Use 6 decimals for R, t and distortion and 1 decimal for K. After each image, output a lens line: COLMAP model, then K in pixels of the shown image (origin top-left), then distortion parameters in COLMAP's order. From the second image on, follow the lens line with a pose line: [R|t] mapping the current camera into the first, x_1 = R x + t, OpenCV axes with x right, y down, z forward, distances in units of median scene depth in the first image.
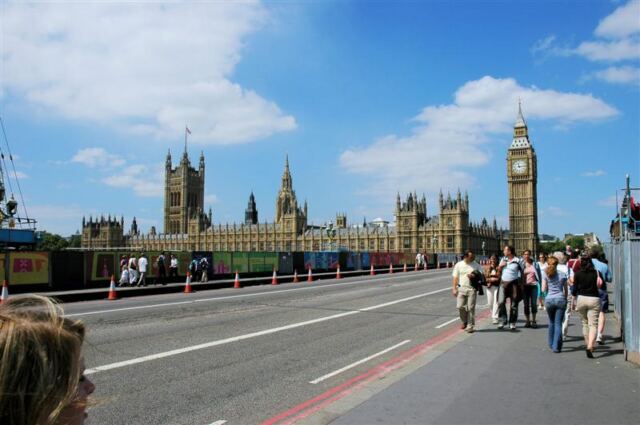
lens RADIAL K [[556.0, 0, 320.0], [0, 556.0, 212.5], [0, 0, 1]] dist [-0.099817, 0.000339]
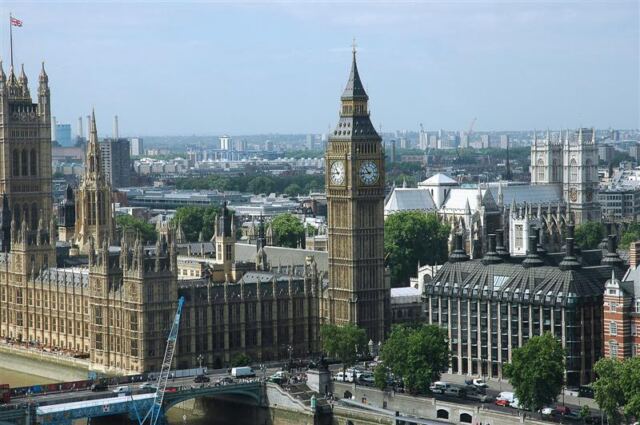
lens RADIAL K [[1699.0, 0, 320.0], [0, 1699.0, 212.5], [0, 0, 1]] dist [0.285970, 0.826351]
pose [[0.927138, 0.002846, -0.374708, 0.997956], [0.049714, 0.990197, 0.130528, -0.271923], [0.371407, -0.139646, 0.917909, -0.621138]]
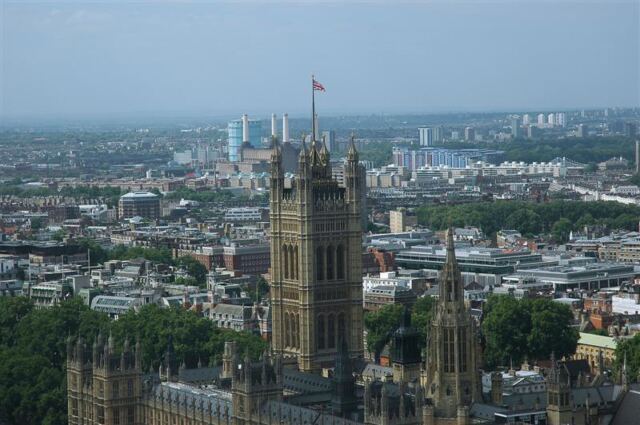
lens RADIAL K [[1877.3, 0, 330.4], [0, 1877.3, 211.7], [0, 0, 1]] dist [0.369907, 0.815685]
pose [[0.888997, 0.003989, -0.457896, 0.652888], [0.065365, 0.988616, 0.135518, -0.394696], [0.453224, -0.150405, 0.878616, -0.375508]]
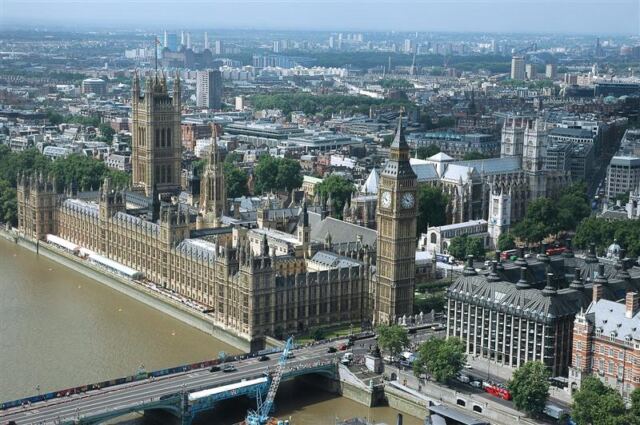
lens RADIAL K [[1105.3, 0, 320.0], [0, 1105.3, 212.5], [0, 0, 1]] dist [0.115708, 0.119521]
pose [[0.921895, 0.081457, -0.378781, 0.898324], [0.017196, 0.968083, 0.250038, -0.481240], [0.387058, -0.237022, 0.891070, -0.525796]]
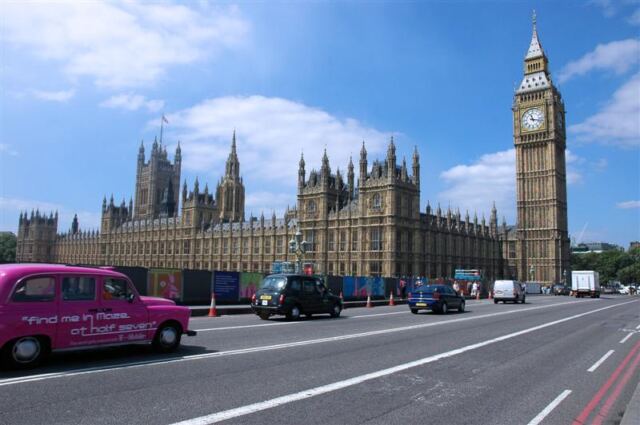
lens RADIAL K [[501.2, 0, 320.0], [0, 501.2, 212.5], [0, 0, 1]] dist [-0.178557, 0.171436]
pose [[0.985676, 0.000694, -0.168650, 0.221537], [-0.005848, 0.999531, -0.030065, 0.035525], [0.168550, 0.030621, 0.985217, 0.435726]]
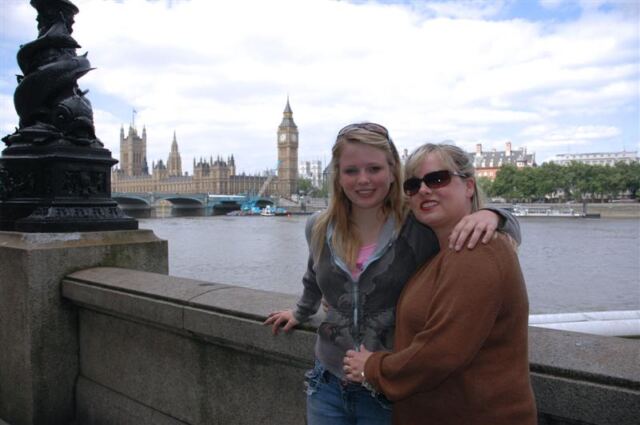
lens RADIAL K [[501.2, 0, 320.0], [0, 501.2, 212.5], [0, 0, 1]] dist [-0.178557, 0.171436]
pose [[0.996257, -0.004741, -0.086308, 0.591860], [0.014372, 0.993681, 0.111313, -0.026304], [0.085235, -0.112137, 0.990031, -0.458801]]
